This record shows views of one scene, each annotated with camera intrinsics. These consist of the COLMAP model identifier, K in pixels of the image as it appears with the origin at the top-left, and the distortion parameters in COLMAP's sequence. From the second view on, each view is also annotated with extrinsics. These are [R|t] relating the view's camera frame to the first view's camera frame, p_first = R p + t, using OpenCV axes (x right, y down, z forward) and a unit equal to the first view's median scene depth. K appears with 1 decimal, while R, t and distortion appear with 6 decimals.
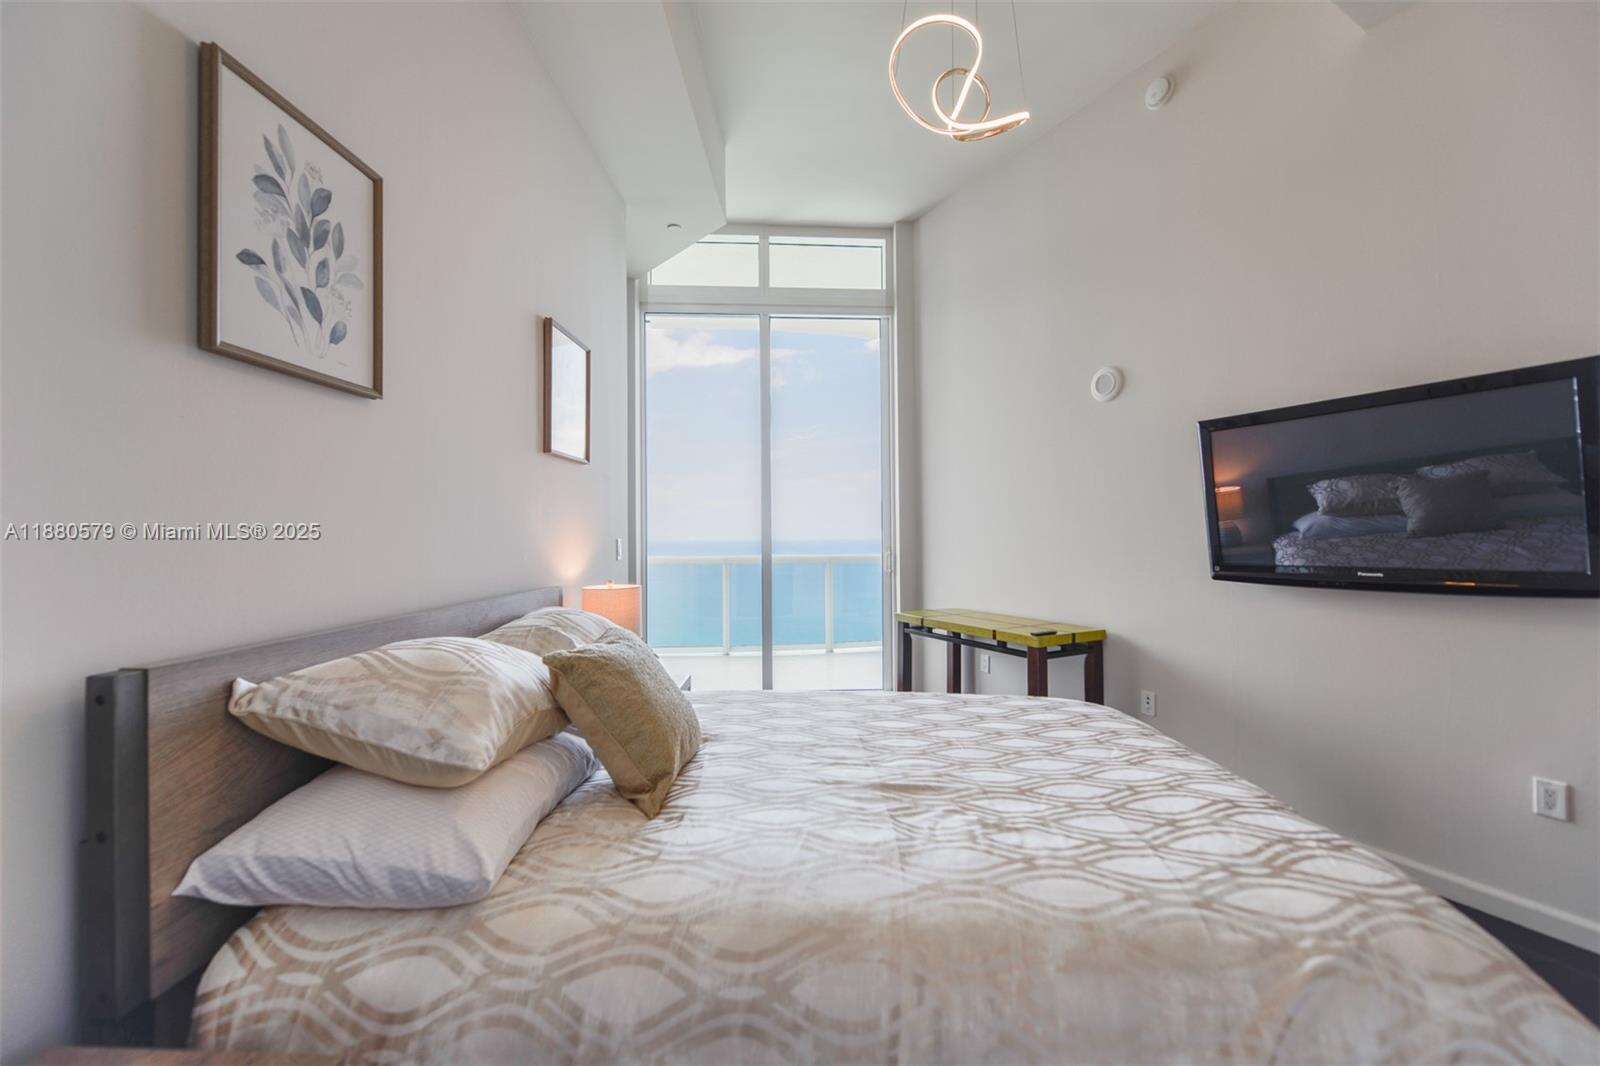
lens RADIAL K [[632.7, 0, 794.2], [0, 632.7, 525.4], [0, 0, 1]] dist [-0.001834, -0.000542]
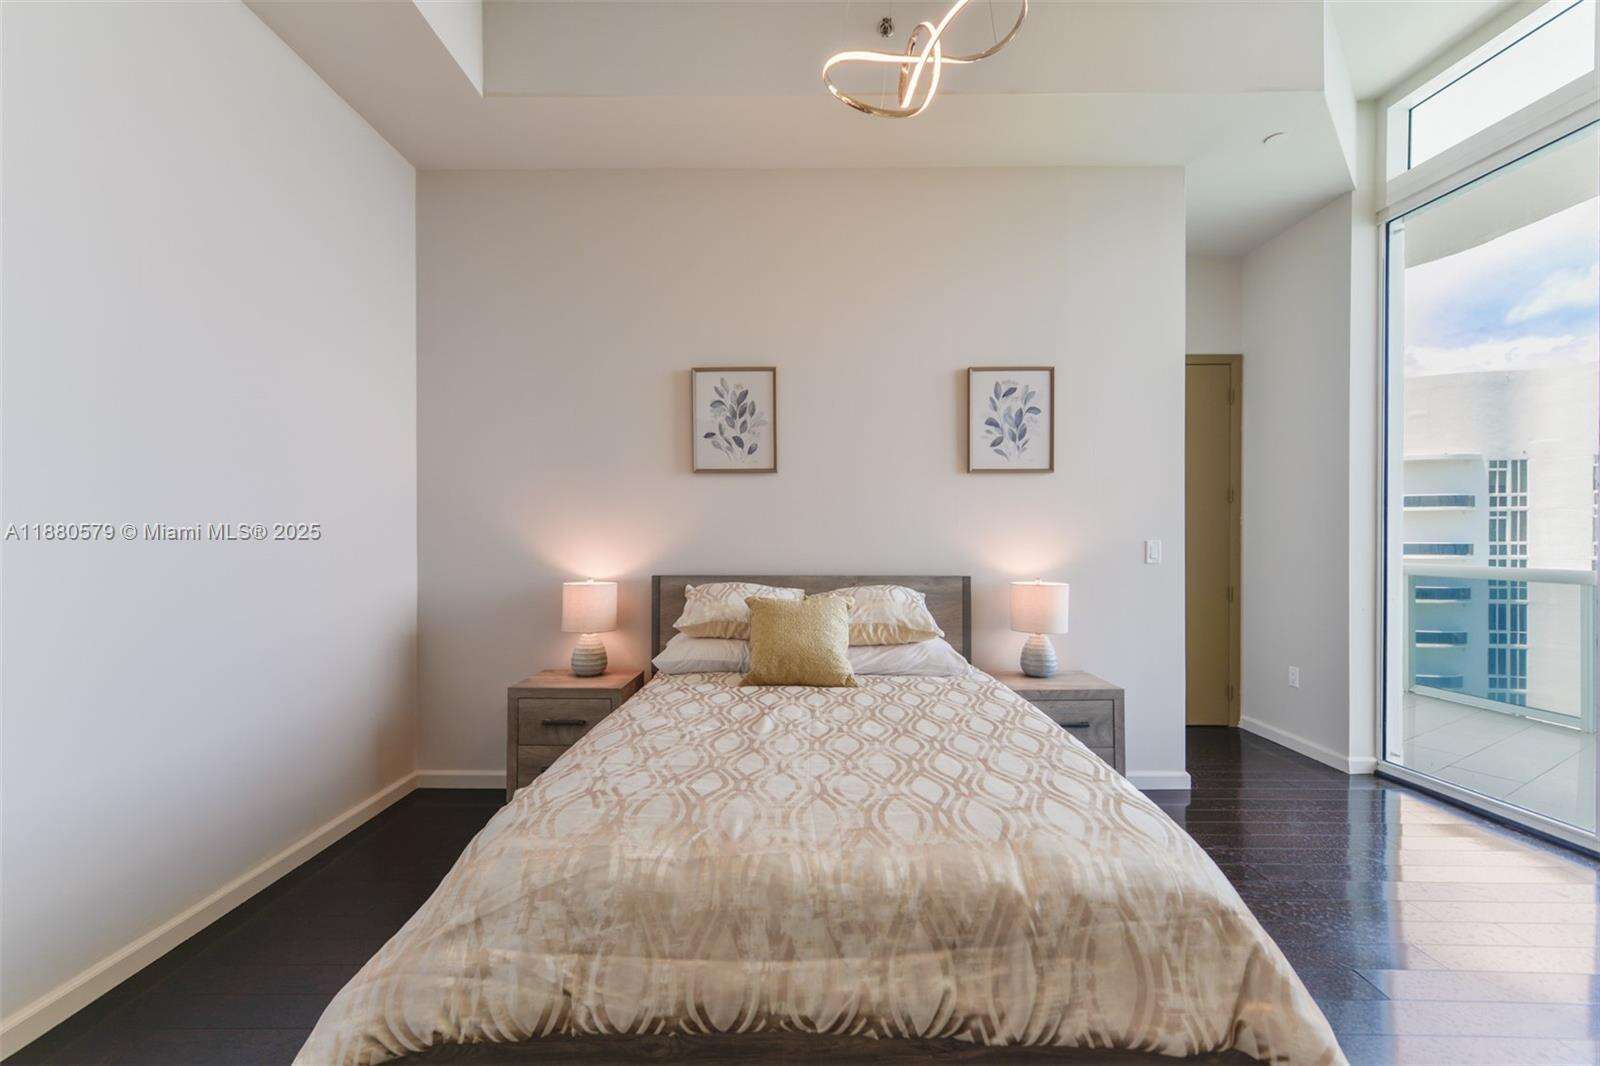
lens RADIAL K [[645.9, 0, 795.1], [0, 645.9, 539.0], [0, 0, 1]] dist [0.004172, -0.000142]
pose [[0.033564, 0.007611, -0.999408, 1.704397], [0.013955, 0.999870, 0.008084, 0.007339], [0.999339, -0.014218, 0.033453, 1.110838]]
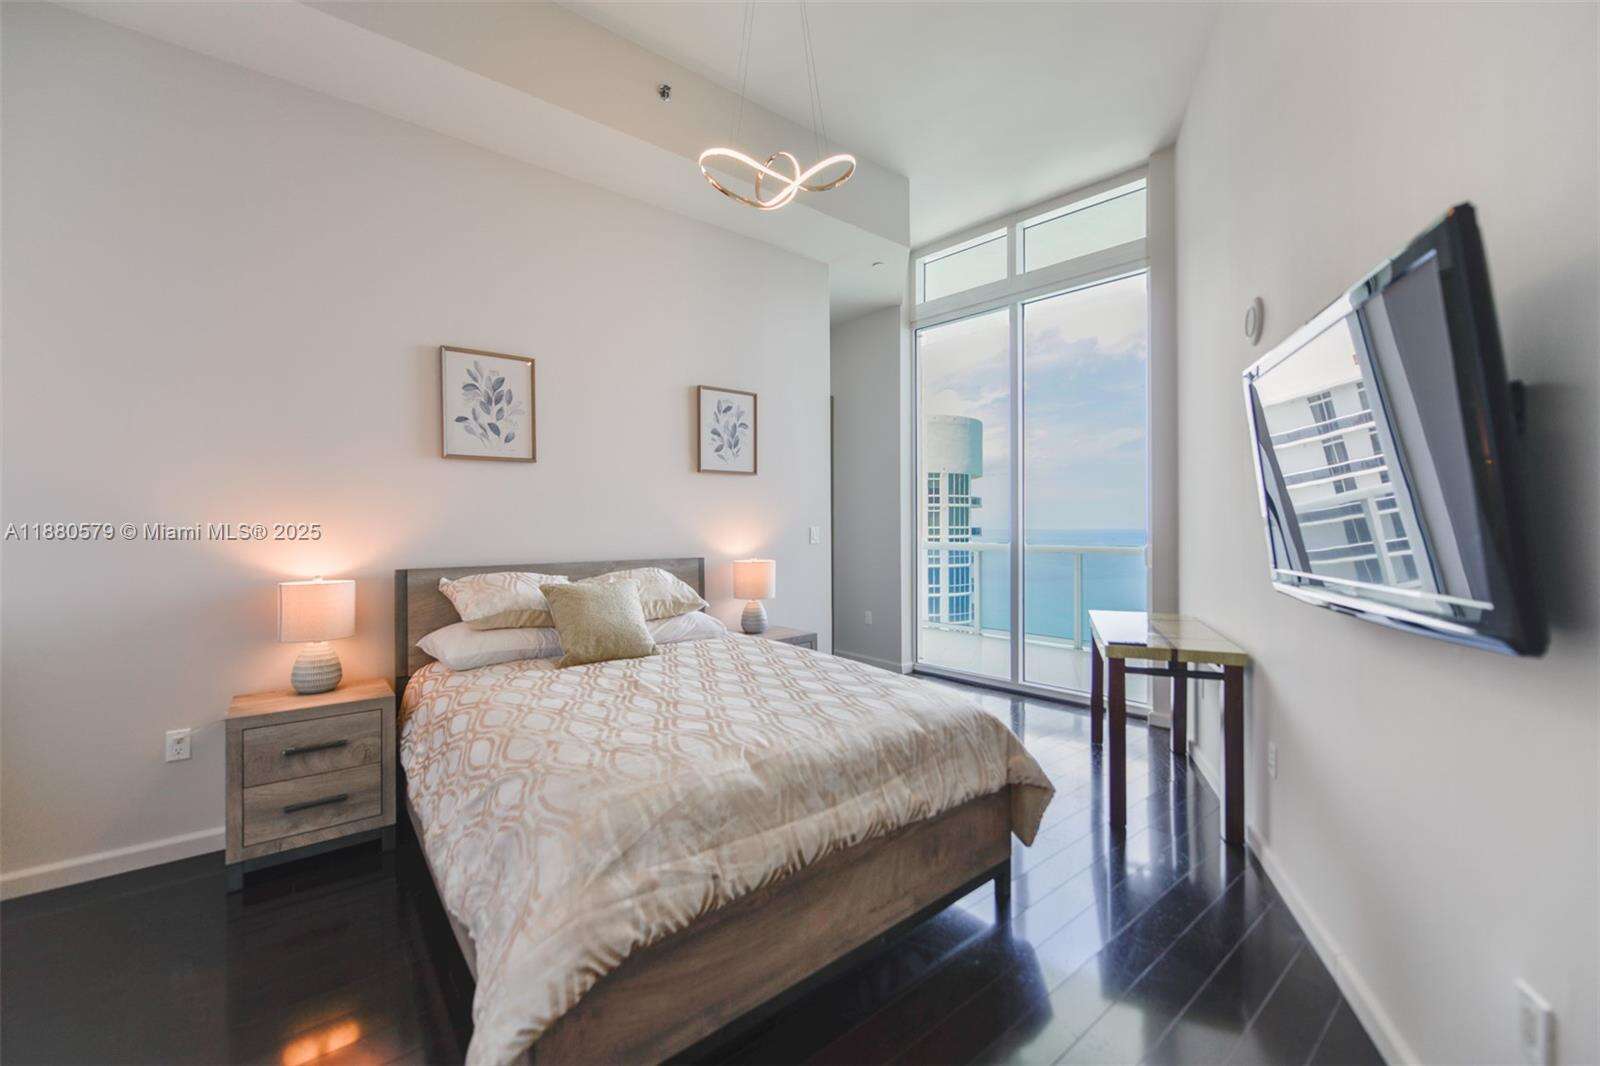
lens RADIAL K [[632.7, 0, 794.2], [0, 632.7, 525.4], [0, 0, 1]] dist [-0.001834, -0.000542]
pose [[0.656930, 0.002575, -0.753947, 1.747145], [0.011969, 0.999833, 0.013844, -0.005624], [0.753857, -0.018118, 0.656789, 0.276119]]
